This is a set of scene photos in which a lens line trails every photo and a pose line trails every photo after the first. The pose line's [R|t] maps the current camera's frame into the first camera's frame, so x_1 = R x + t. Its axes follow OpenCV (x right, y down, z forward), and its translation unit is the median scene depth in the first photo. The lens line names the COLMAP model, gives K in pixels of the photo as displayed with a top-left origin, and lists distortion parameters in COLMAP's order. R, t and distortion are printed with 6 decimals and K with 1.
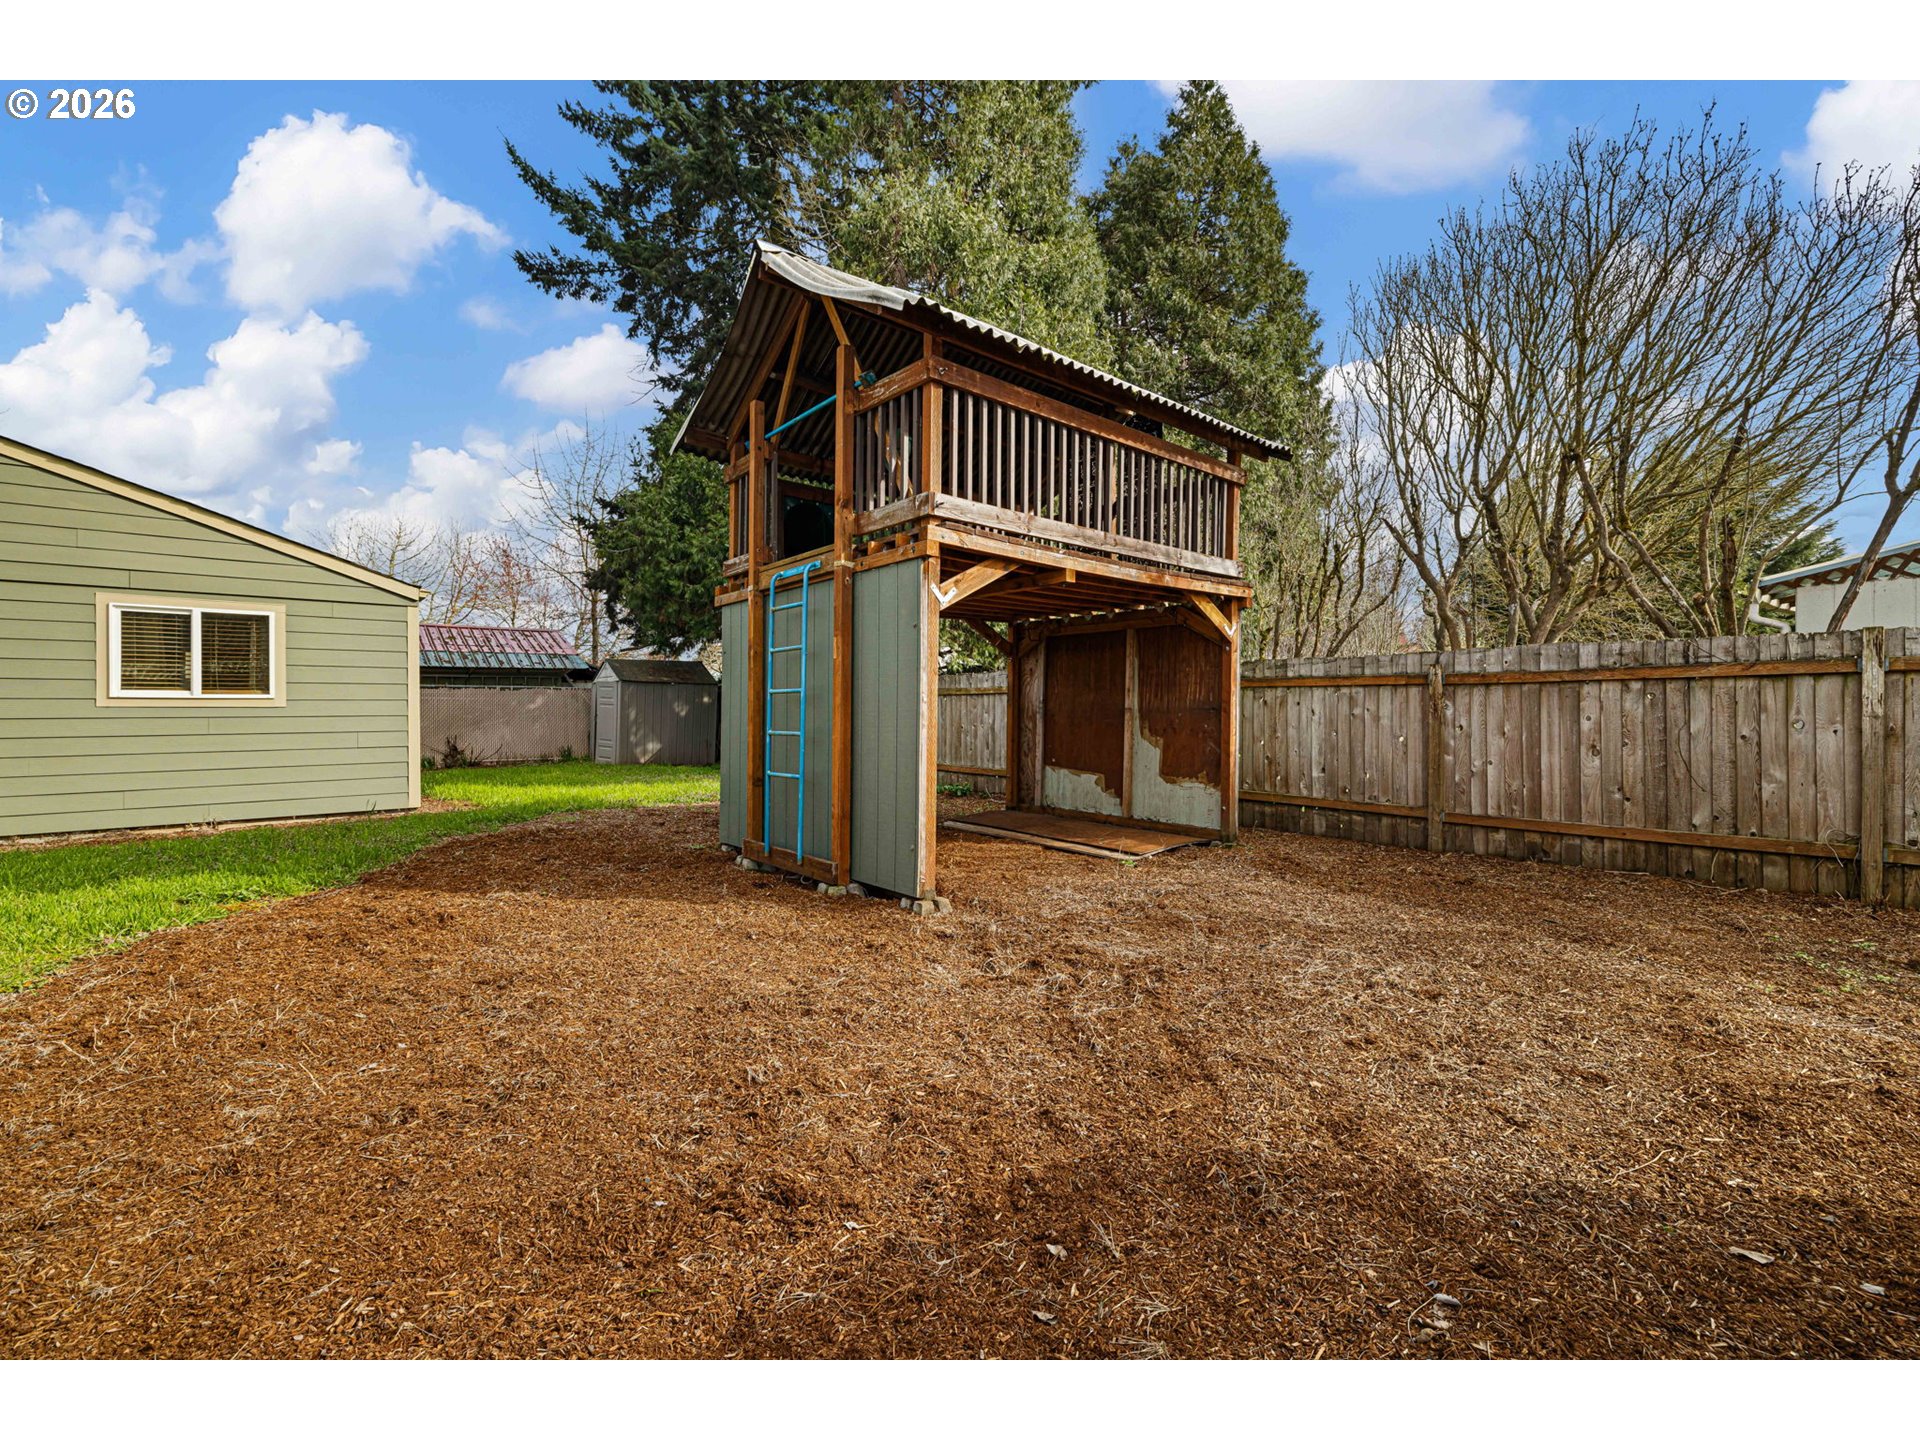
lens RADIAL K [[785.8, 0, 959.8], [0, 785.8, 709.1], [0, 0, 1]] dist [0.007220, 0.000127]
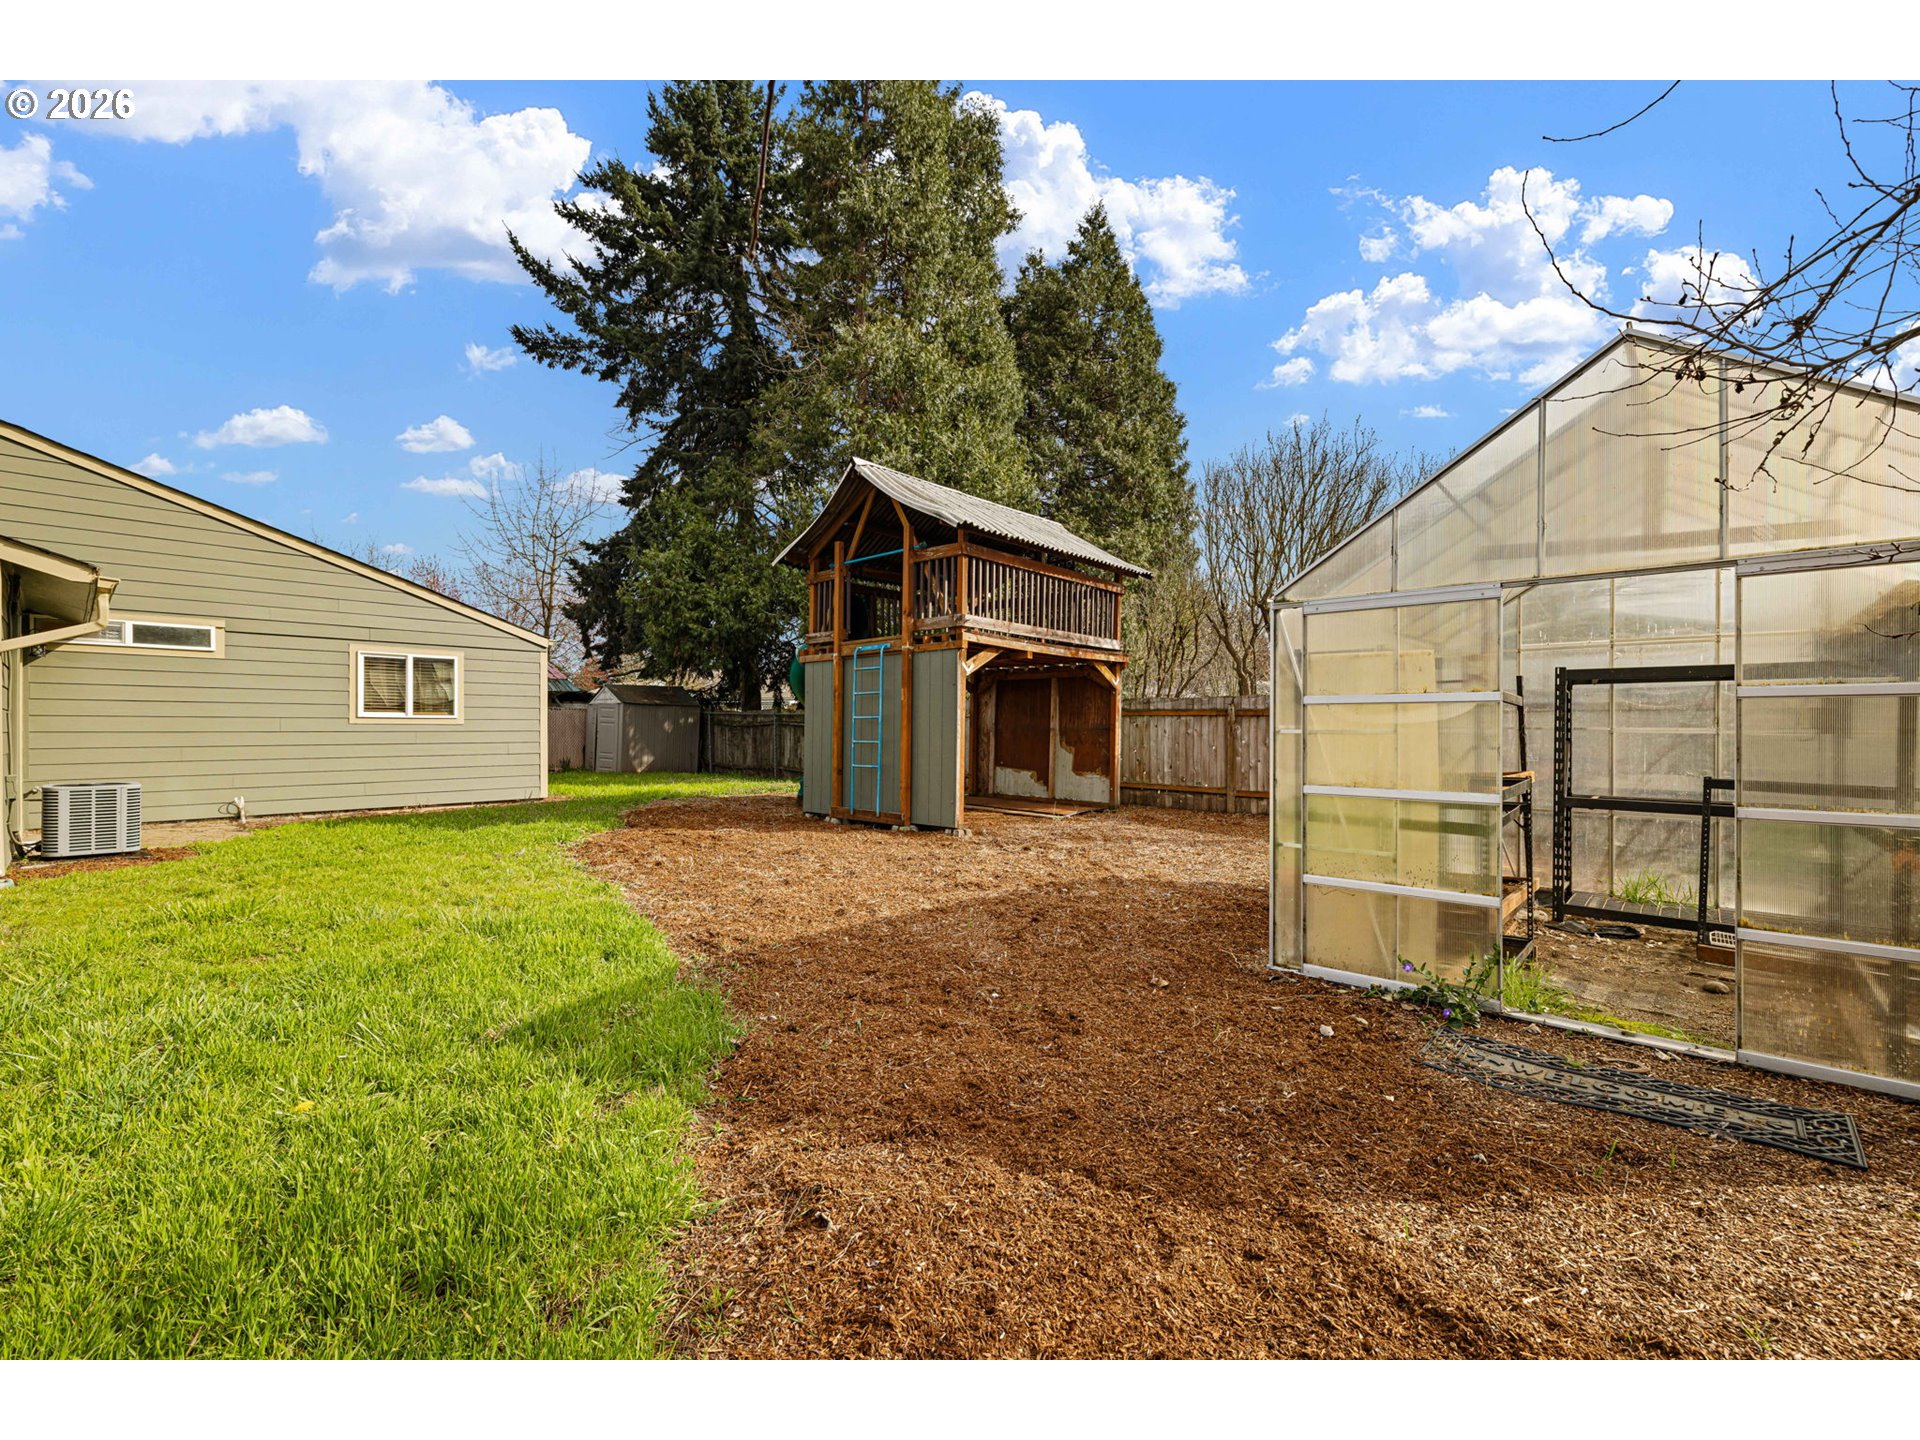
lens RADIAL K [[842.2, 0, 938.9], [0, 842.2, 726.1], [0, 0, 1]] dist [0.004175, 0.000053]
pose [[0.992446, 0.005825, 0.122546, -0.218363], [-0.005469, 0.999980, -0.003238, 0.000946], [-0.122562, 0.002544, 0.992458, -0.644412]]
